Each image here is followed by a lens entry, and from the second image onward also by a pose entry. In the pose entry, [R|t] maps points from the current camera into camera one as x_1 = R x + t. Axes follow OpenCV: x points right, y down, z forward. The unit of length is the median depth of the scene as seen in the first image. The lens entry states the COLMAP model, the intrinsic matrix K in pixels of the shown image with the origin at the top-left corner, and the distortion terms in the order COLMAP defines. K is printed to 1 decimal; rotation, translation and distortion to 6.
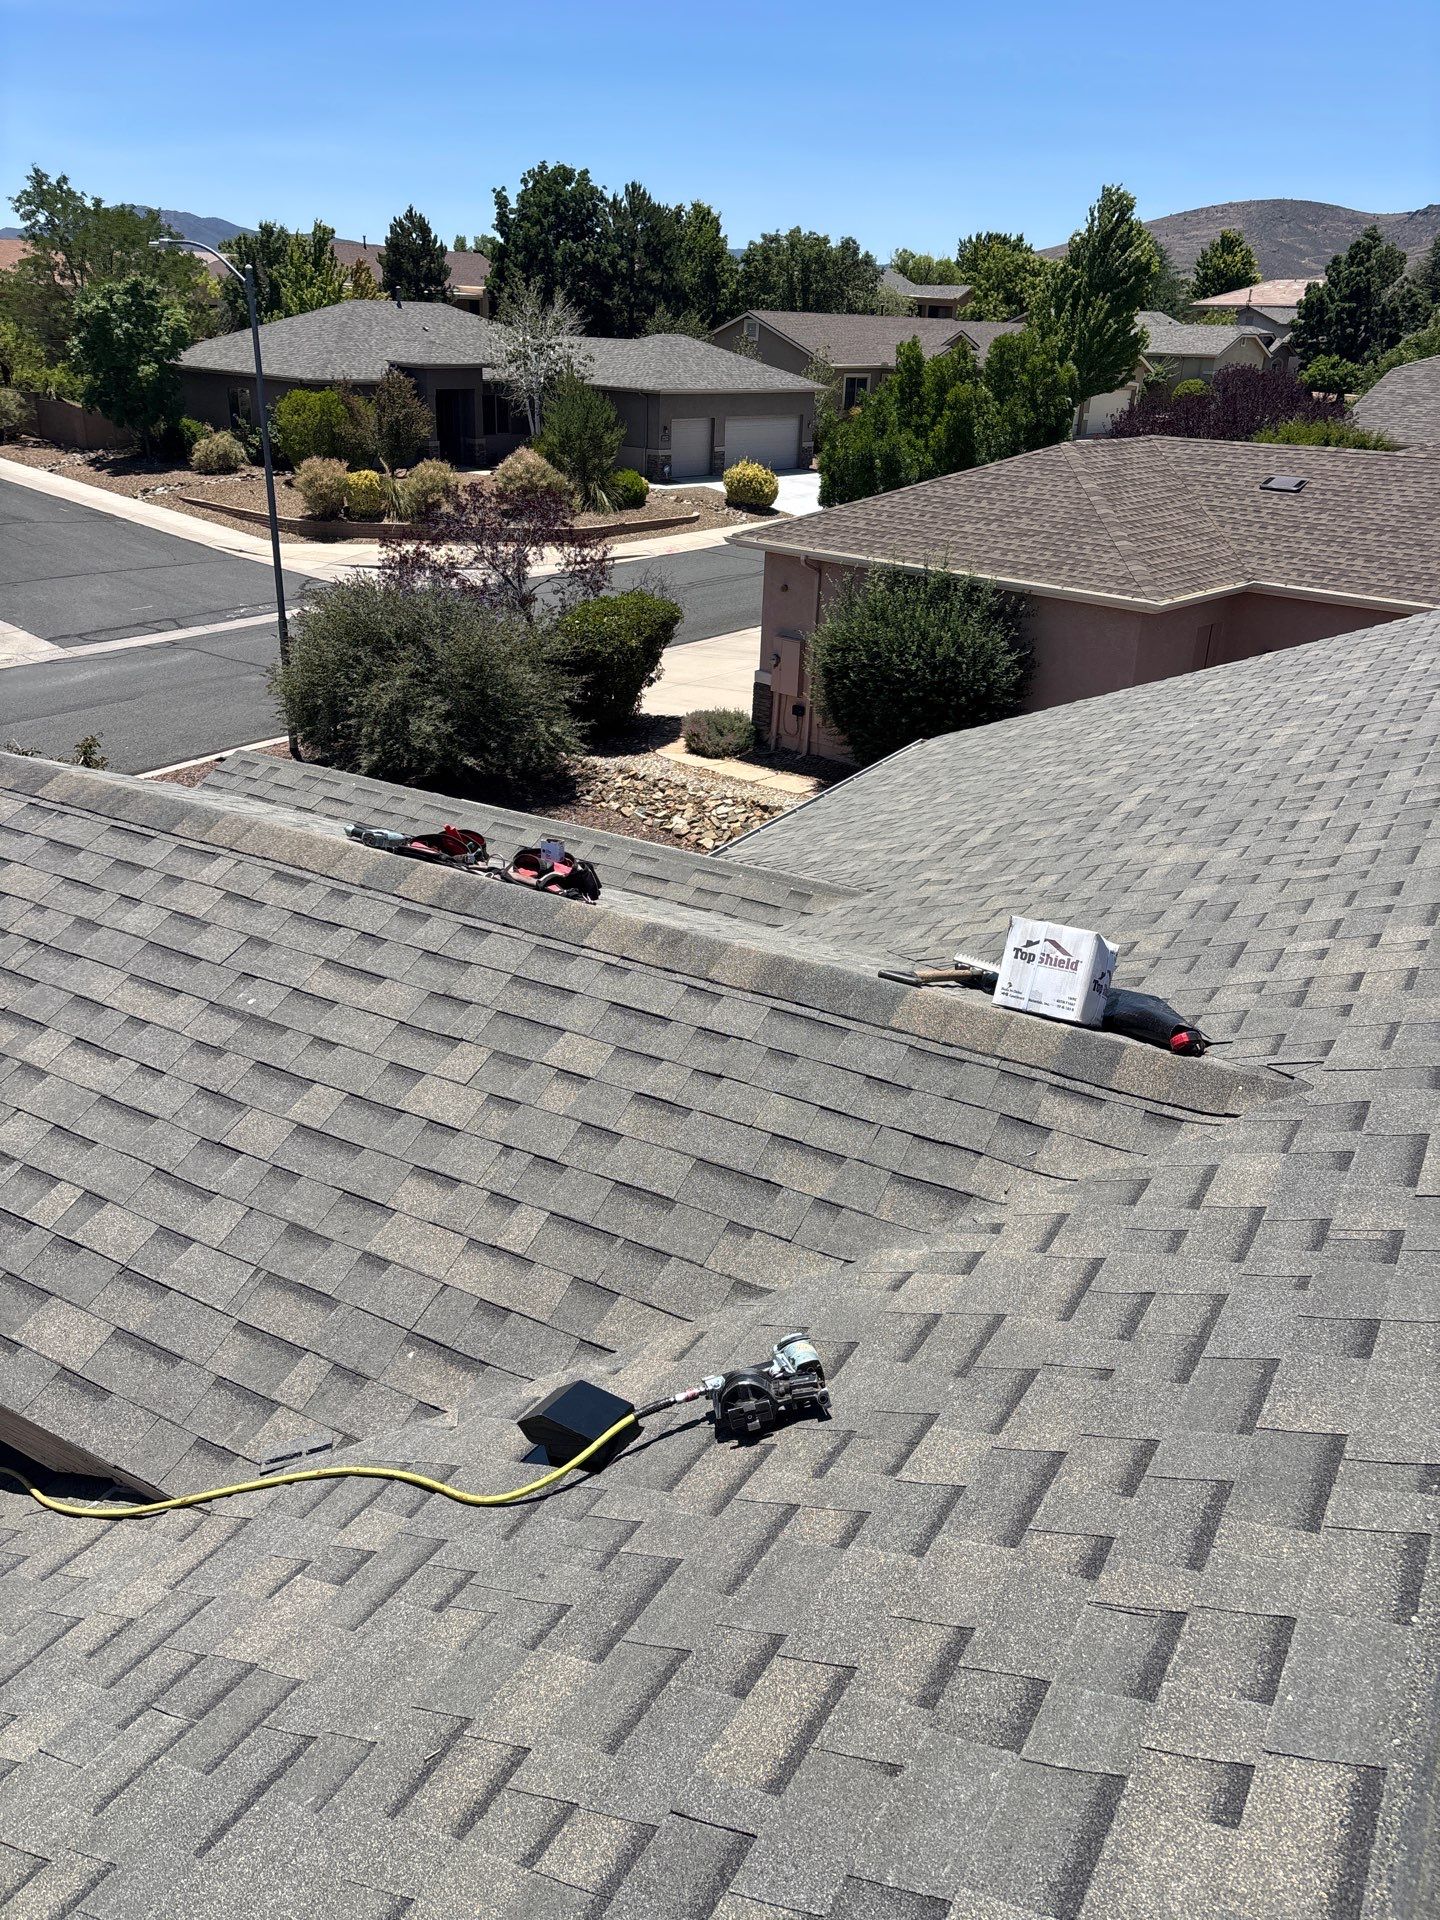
lens RADIAL K [[1461.1, 0, 694.3], [0, 1461.1, 951.5], [0, 0, 1]] dist [0.037976, -0.039052]
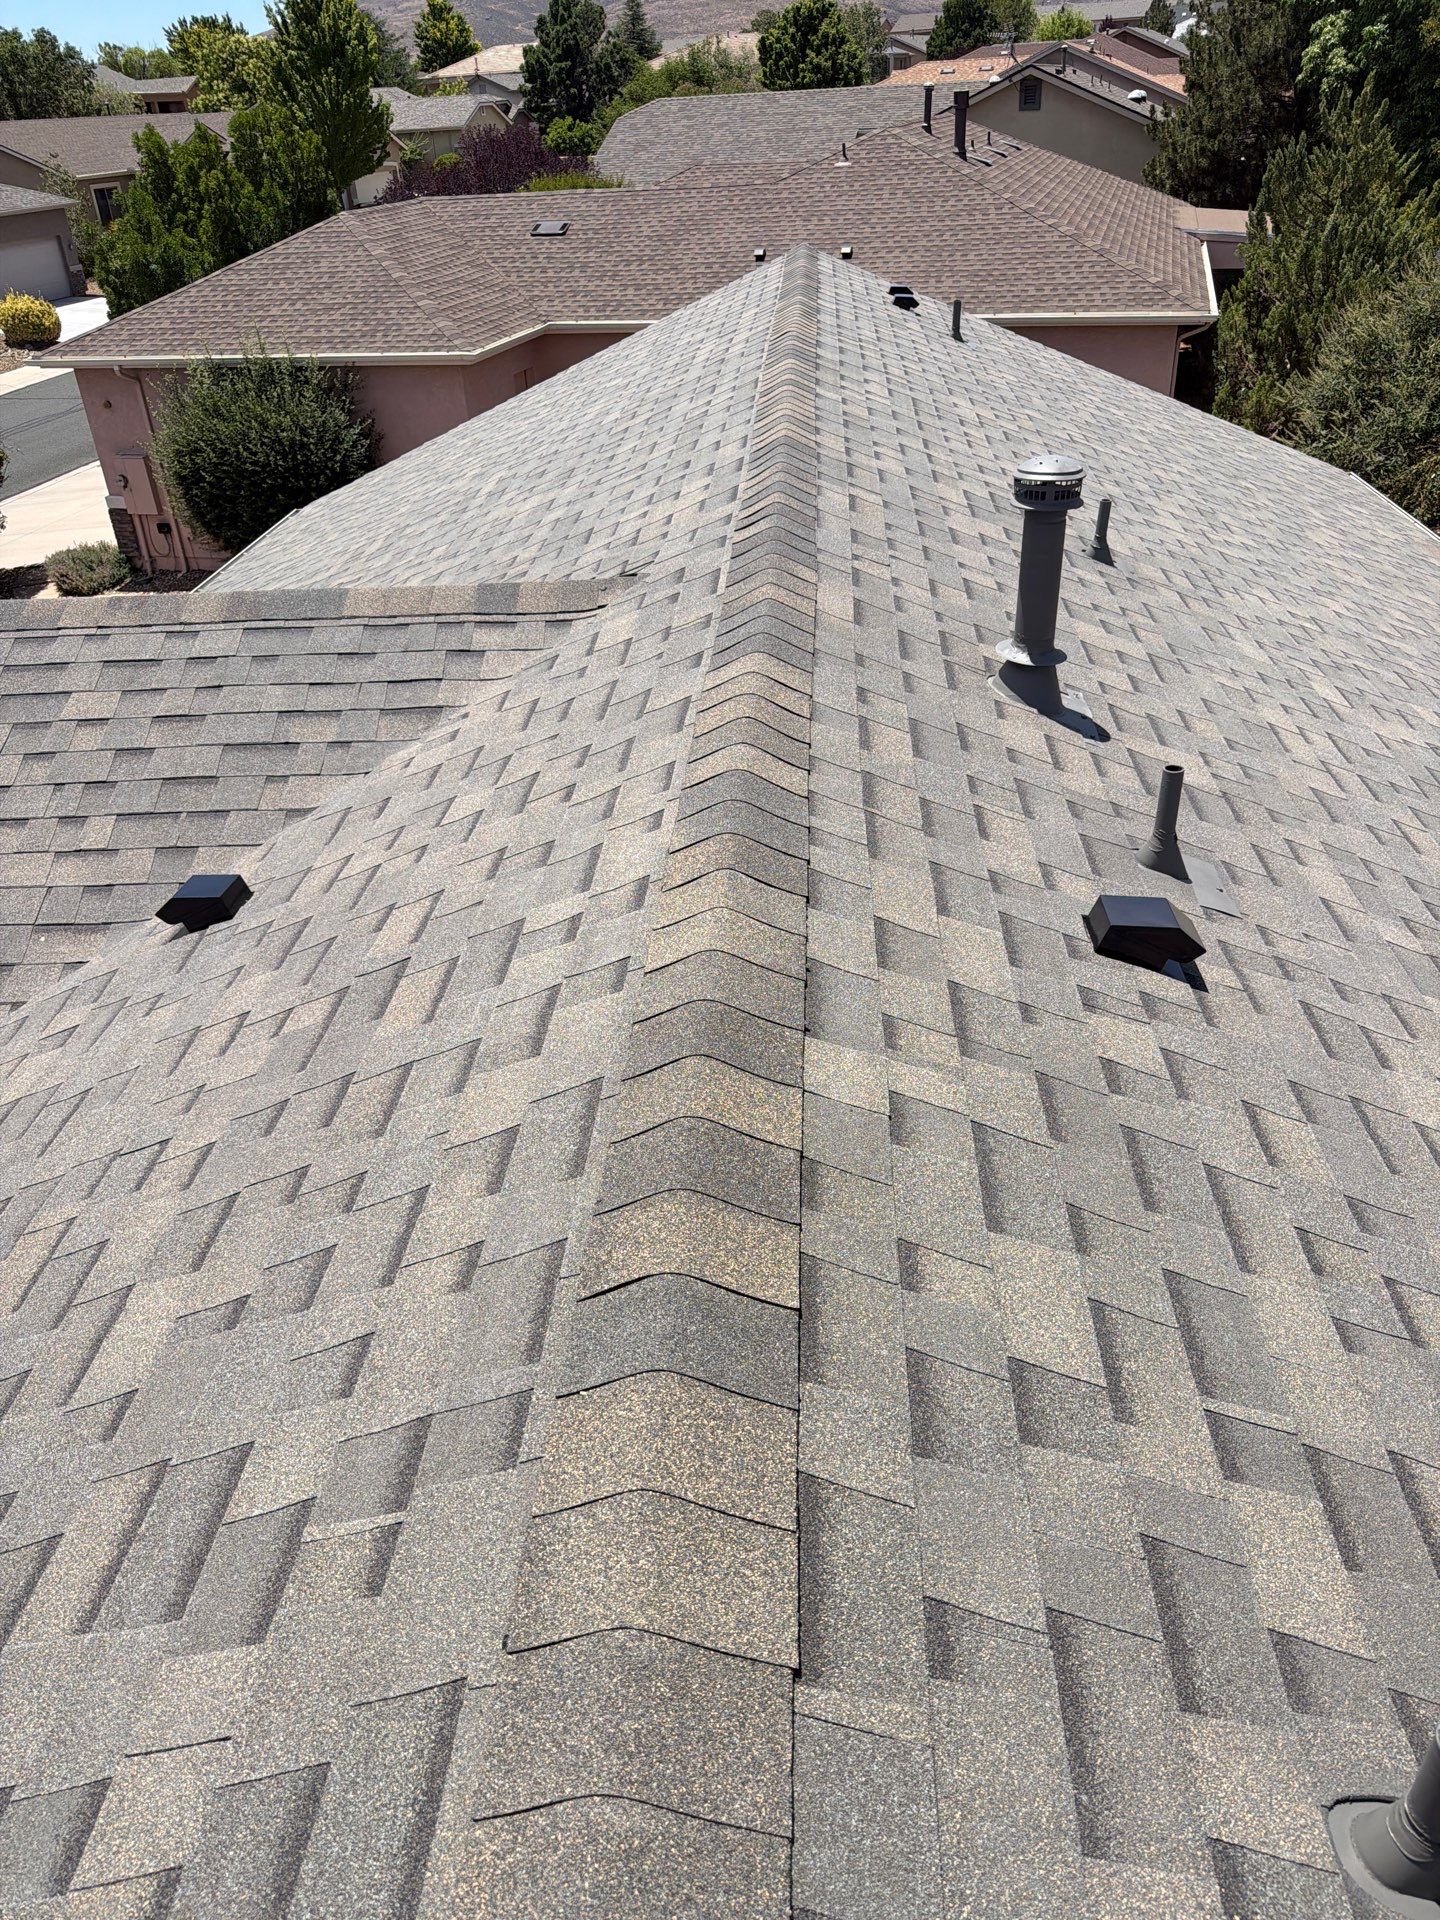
lens RADIAL K [[1392.5, 0, 729.1], [0, 1392.5, 991.1], [0, 0, 1]] dist [0.014985, -0.022181]
pose [[0.884007, -0.312921, 0.347292, -0.071986], [0.254428, 0.945305, 0.204122, 0.155027], [-0.392171, -0.092084, 0.915272, -0.205335]]
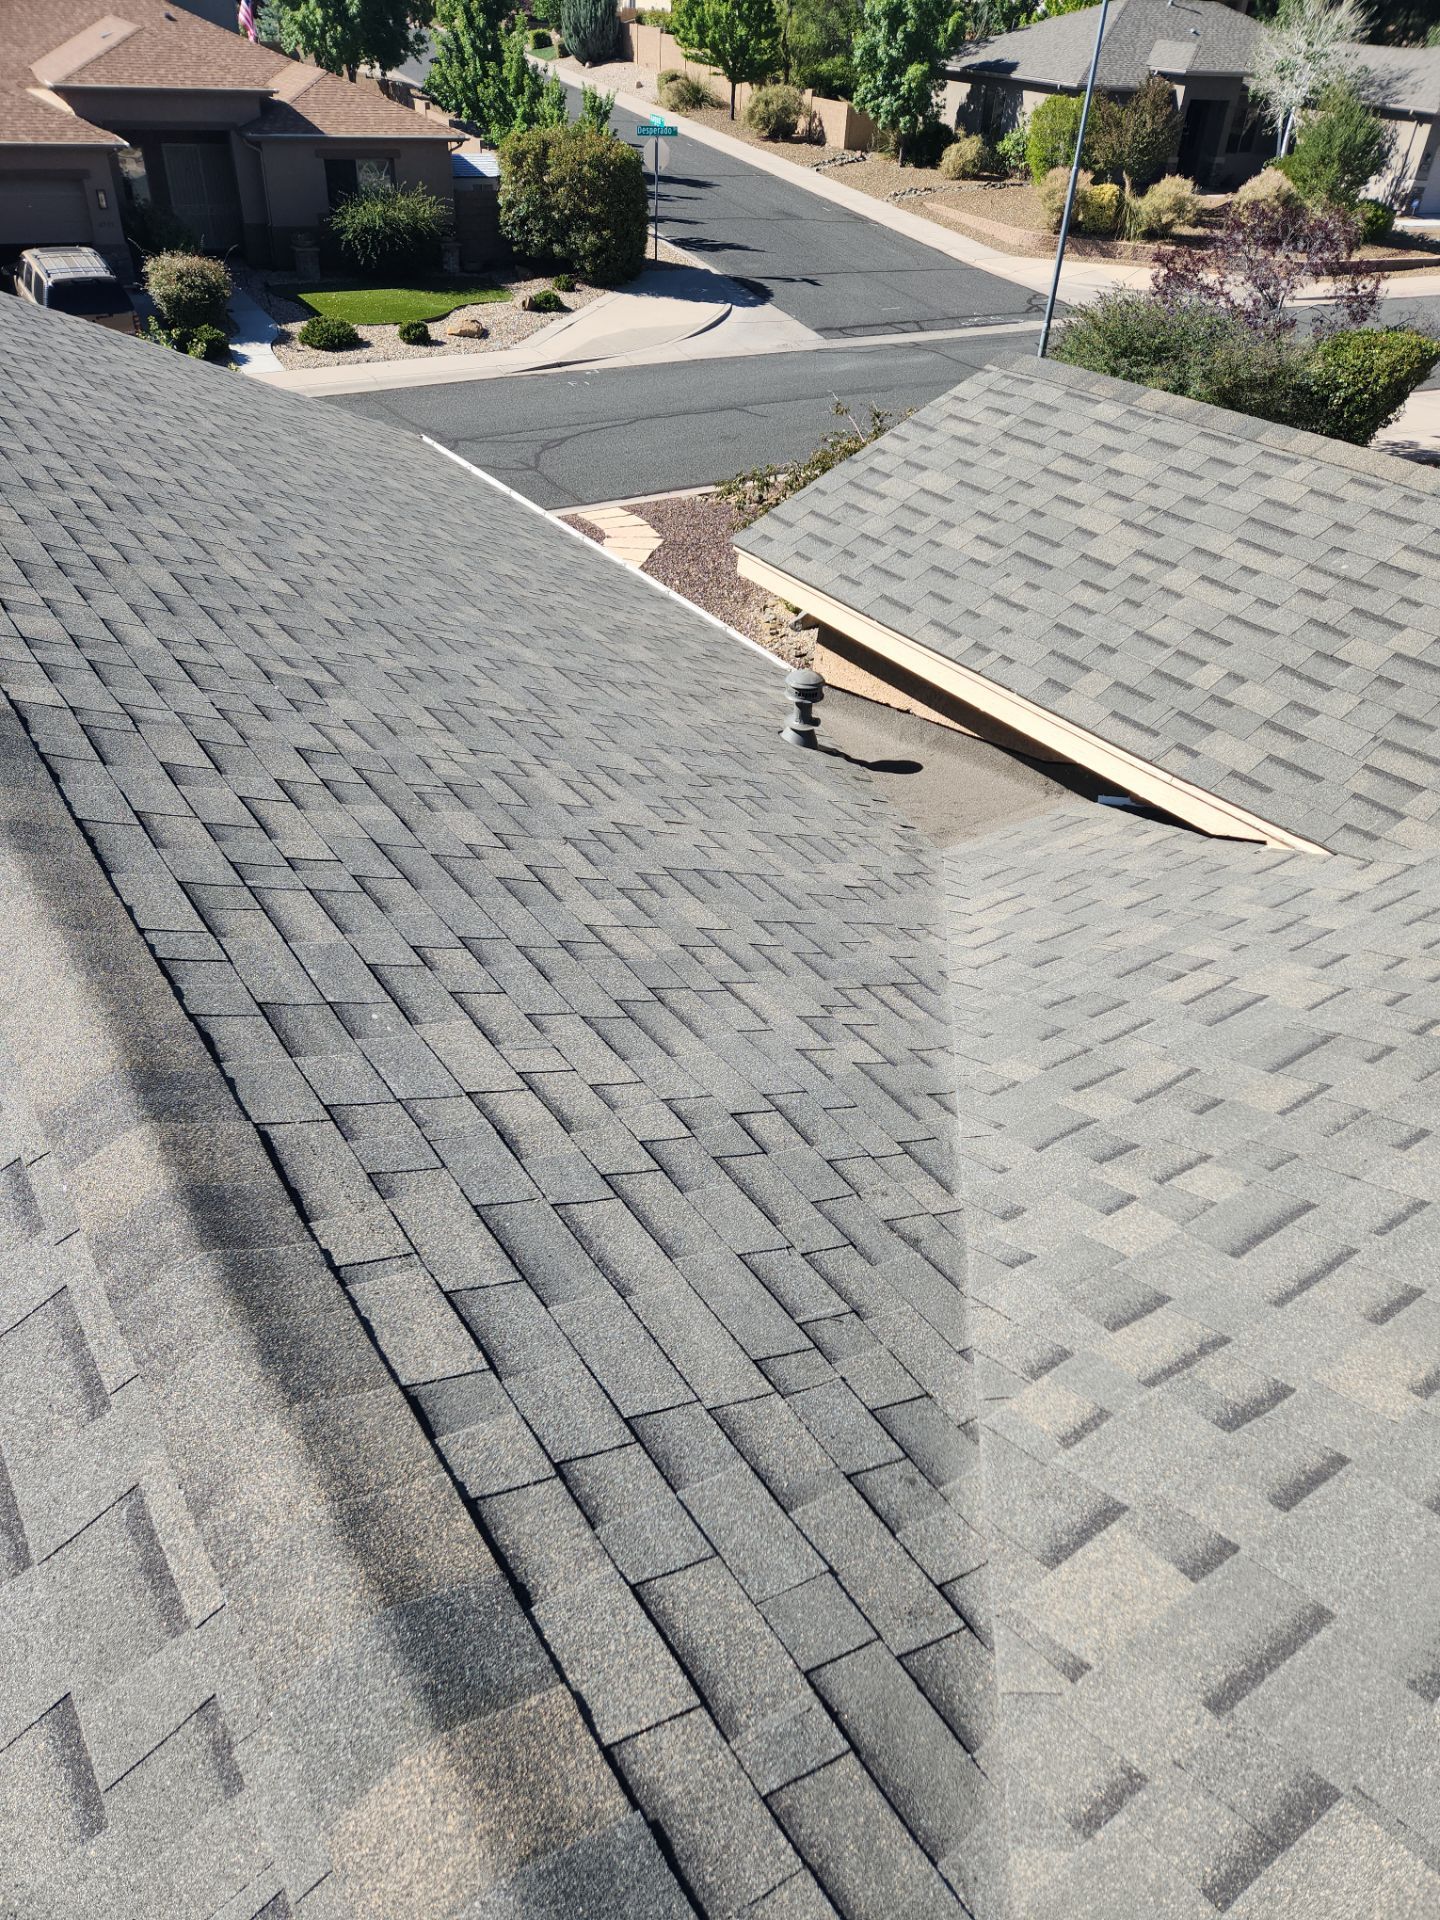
lens RADIAL K [[1326.3, 0, 684.1], [0, 1326.3, 961.6], [0, 0, 1]] dist [0.062179, -0.047107]
pose [[0.908742, 0.254132, -0.331066, -0.315314], [-0.182841, 0.955482, 0.231565, 0.184090], [0.375176, -0.149901, 0.914753, -0.373518]]
